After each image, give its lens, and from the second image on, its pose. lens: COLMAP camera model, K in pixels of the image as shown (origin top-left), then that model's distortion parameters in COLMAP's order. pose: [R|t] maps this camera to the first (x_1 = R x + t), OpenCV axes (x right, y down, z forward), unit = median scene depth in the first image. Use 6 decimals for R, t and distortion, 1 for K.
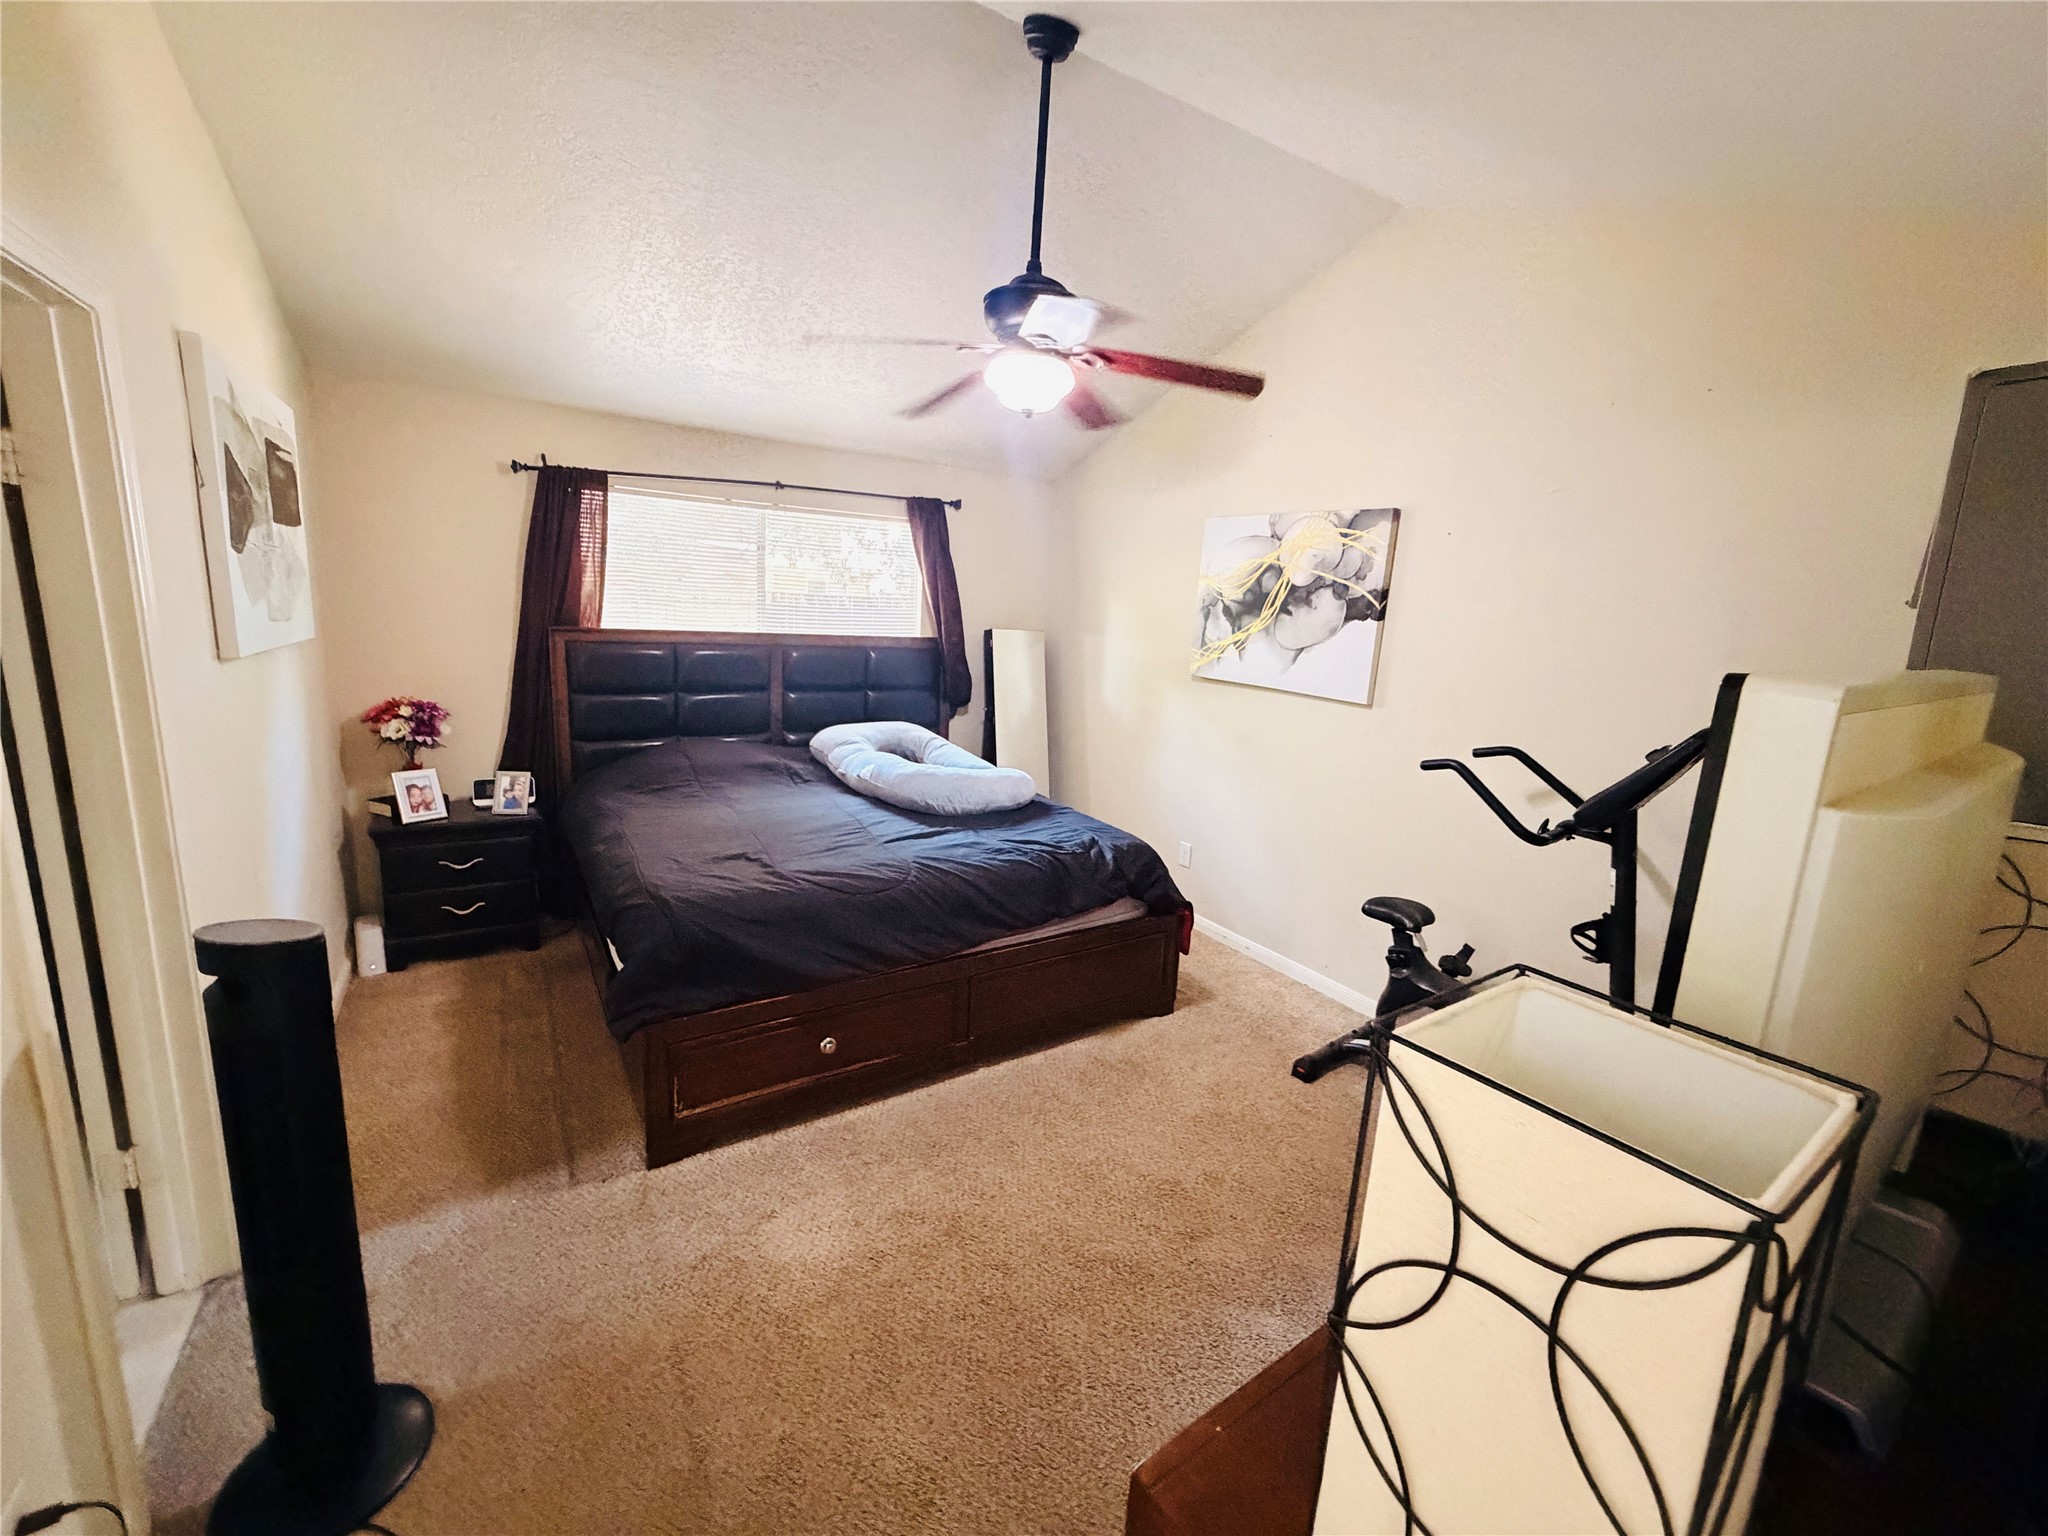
lens RADIAL K [[816.7, 0, 1021.3], [0, 816.7, 762.8], [0, 0, 1]] dist [-0.000536, -0.000904]
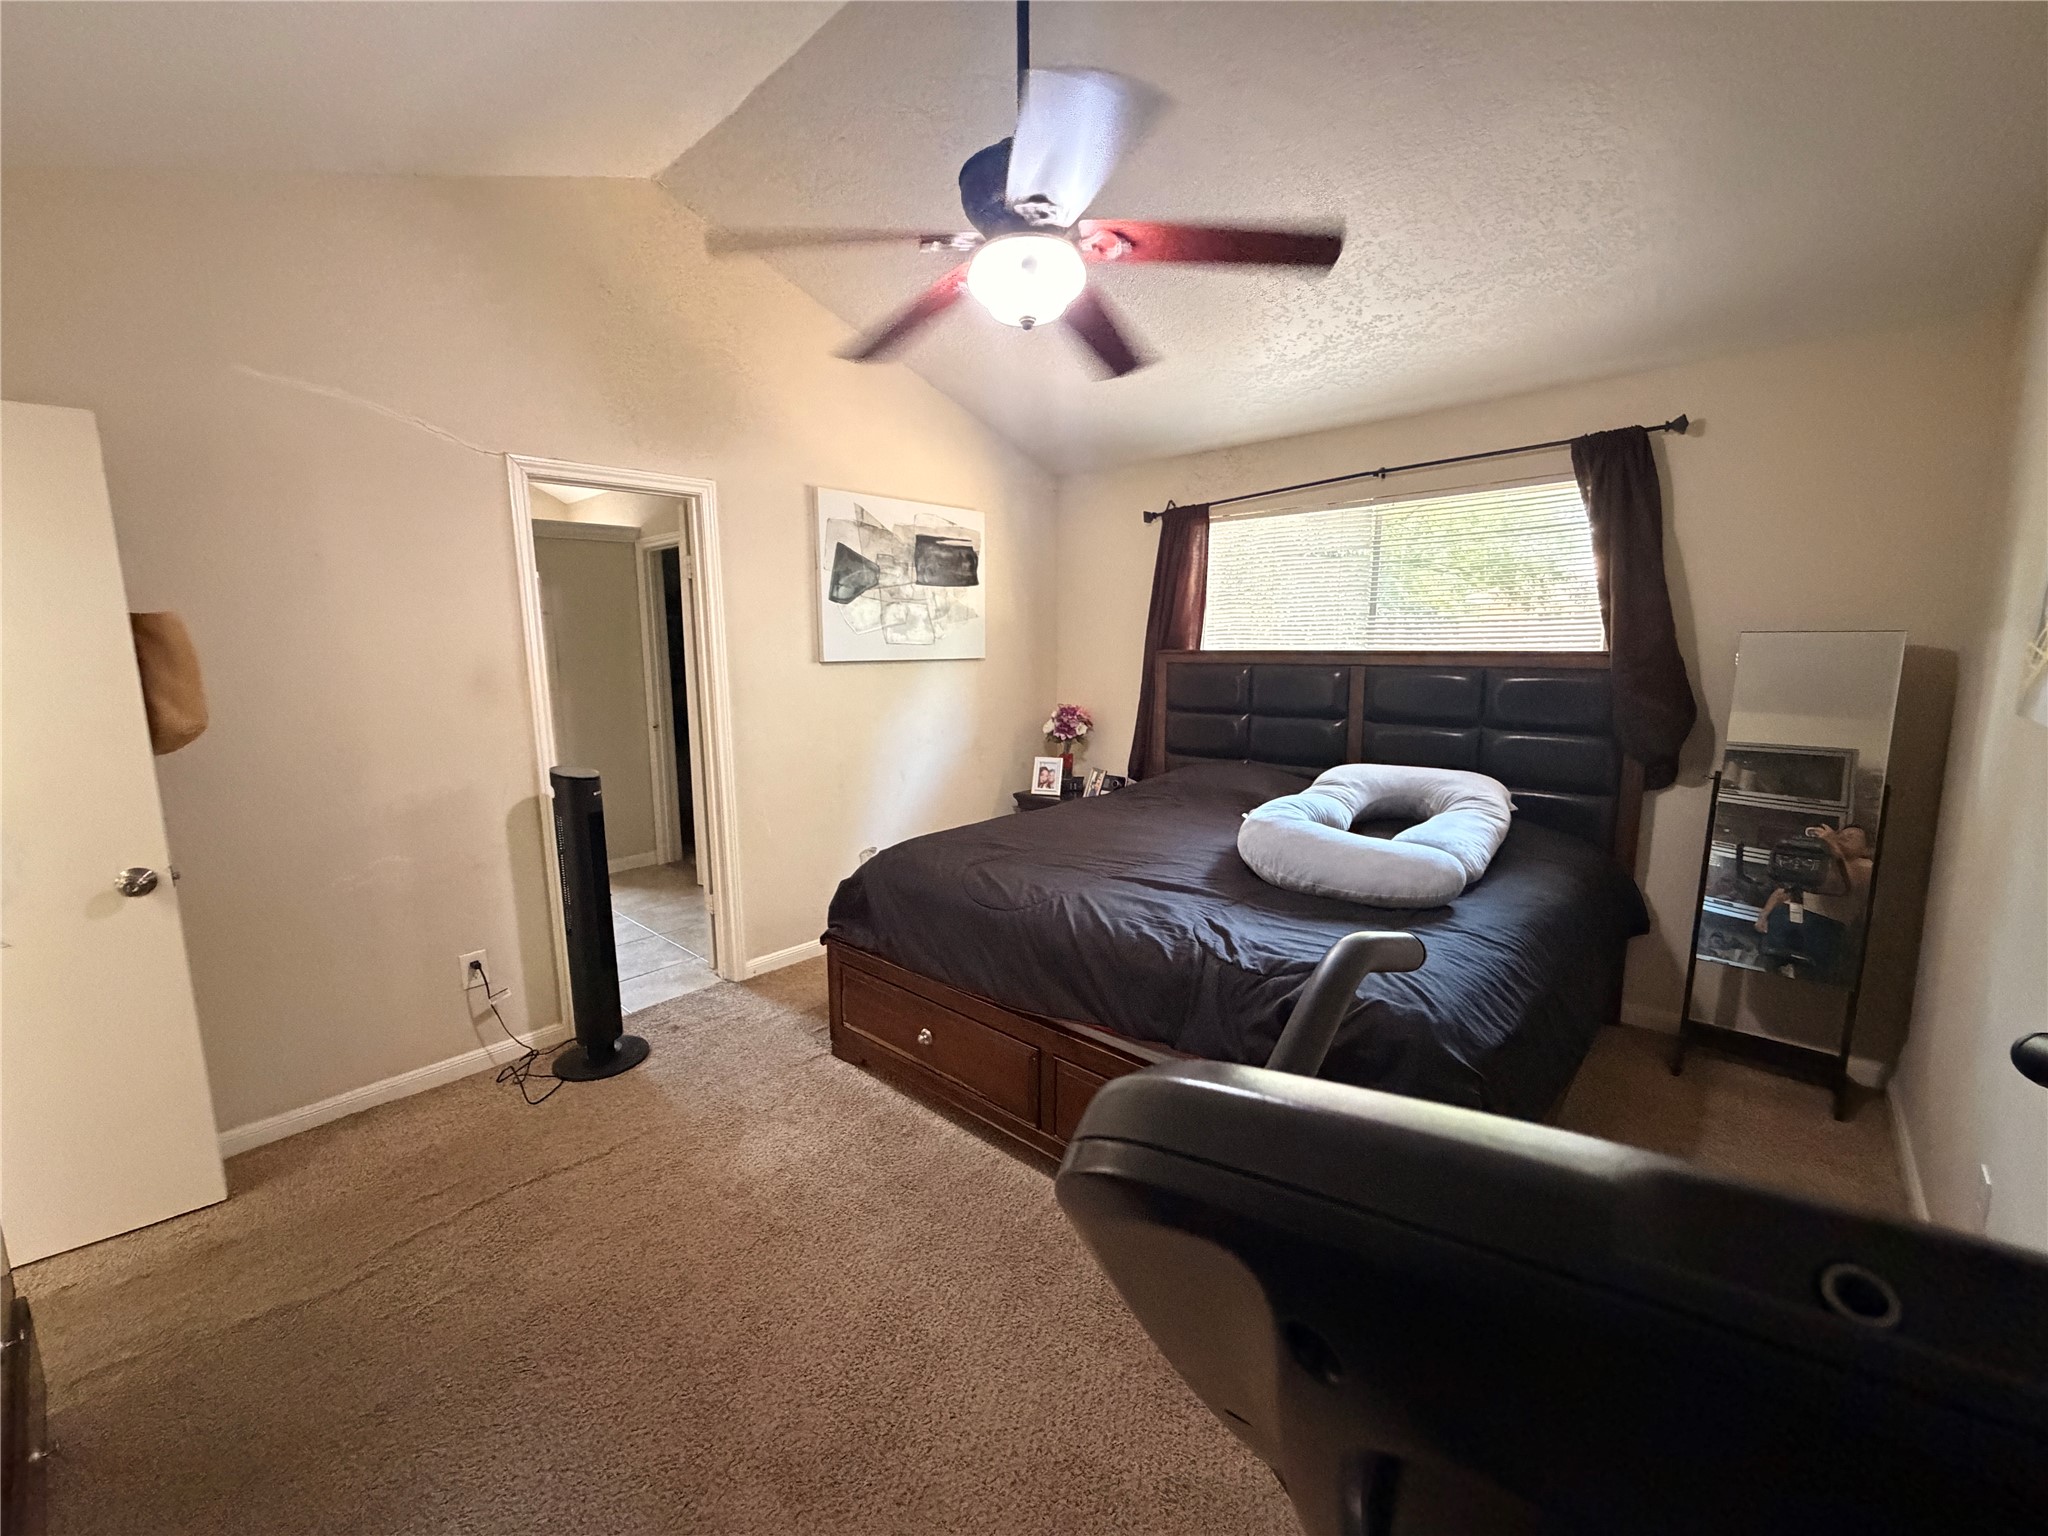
lens RADIAL K [[816.7, 0, 1029.4], [0, 816.7, 766.3], [0, 0, 1]] dist [-0.000536, -0.000904]
pose [[0.276258, 0.097472, -0.956128, 0.549888], [-0.154158, 0.986457, 0.056022, -0.047122], [0.948639, 0.131919, 0.287543, 0.583100]]
